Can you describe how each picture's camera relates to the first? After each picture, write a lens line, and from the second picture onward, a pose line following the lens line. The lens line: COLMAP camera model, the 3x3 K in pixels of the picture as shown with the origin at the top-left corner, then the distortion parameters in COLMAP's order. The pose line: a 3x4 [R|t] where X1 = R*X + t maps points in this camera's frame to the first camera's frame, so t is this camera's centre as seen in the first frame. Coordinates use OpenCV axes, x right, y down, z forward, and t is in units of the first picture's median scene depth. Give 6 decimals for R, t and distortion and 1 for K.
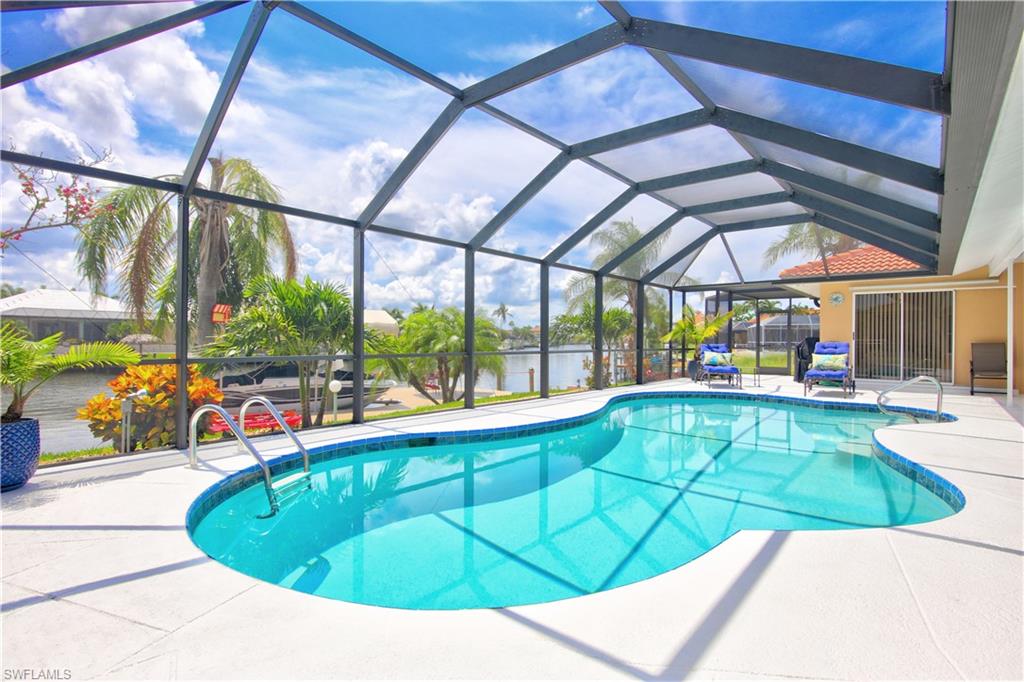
lens RADIAL K [[502.3, 0, 518.7], [0, 502.3, 341.2], [0, 0, 1]] dist [-0.024151, 0.000206]
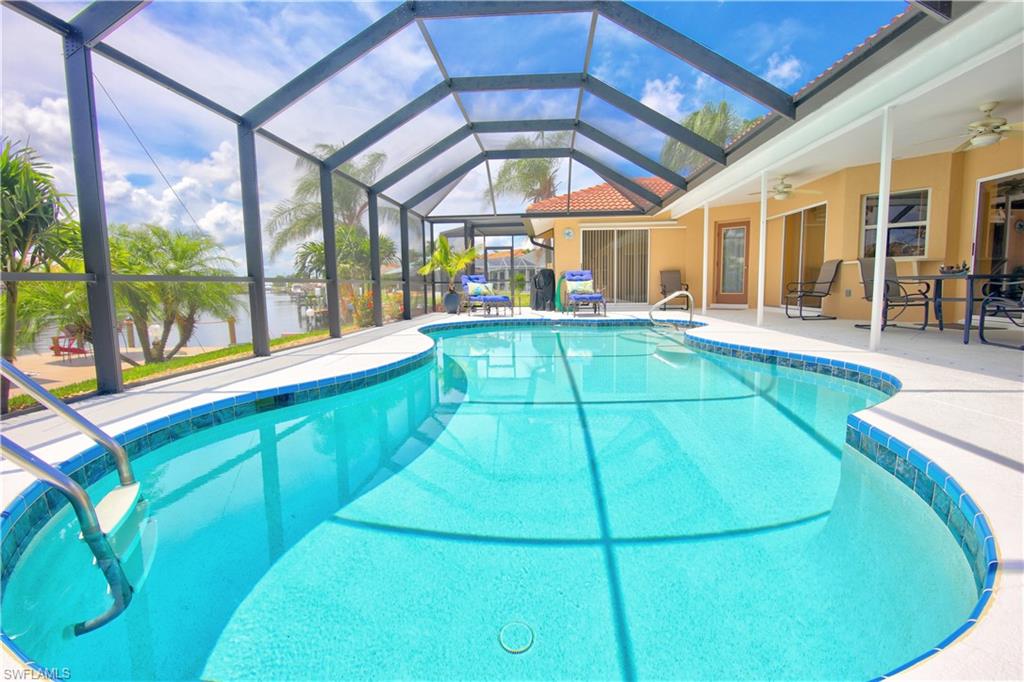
lens RADIAL K [[502.3, 0, 518.7], [0, 502.3, 341.2], [0, 0, 1]] dist [-0.024151, 0.000206]
pose [[0.800444, -0.086785, 0.593092, -0.156849], [0.024217, 0.993338, 0.112667, 0.027670], [-0.598918, -0.075821, 0.797213, 0.146265]]
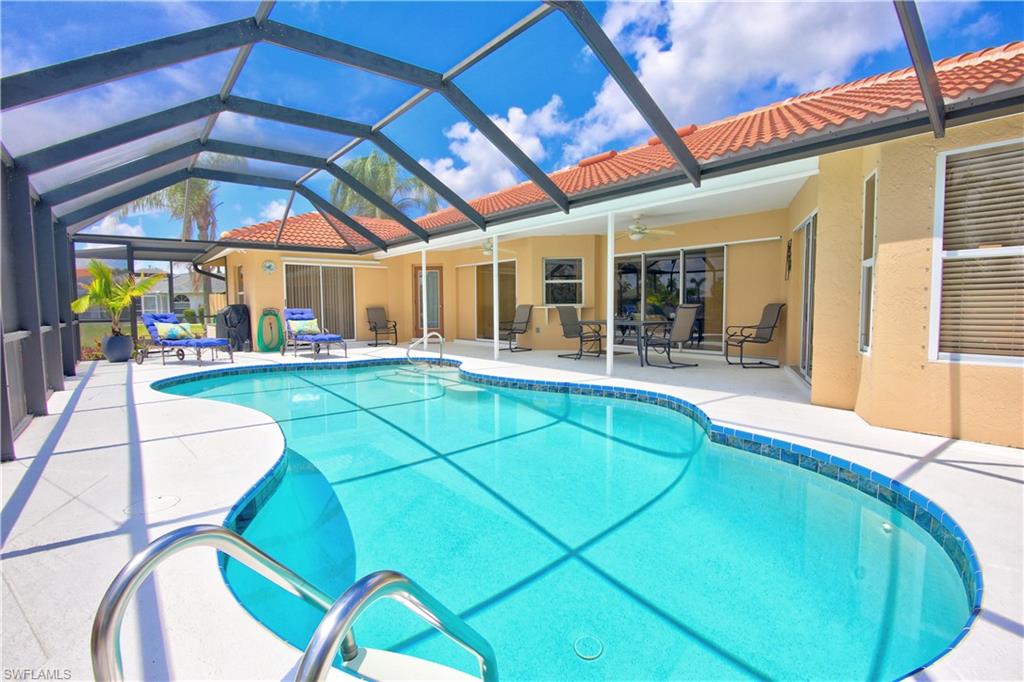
lens RADIAL K [[501.7, 0, 508.6], [0, 501.7, 343.5], [0, 0, 1]] dist [-0.000123, -0.000191]
pose [[0.207872, -0.080051, 0.974875, -0.303195], [0.012202, 0.996780, 0.079248, -0.003084], [-0.978080, -0.004578, 0.208179, 0.309051]]
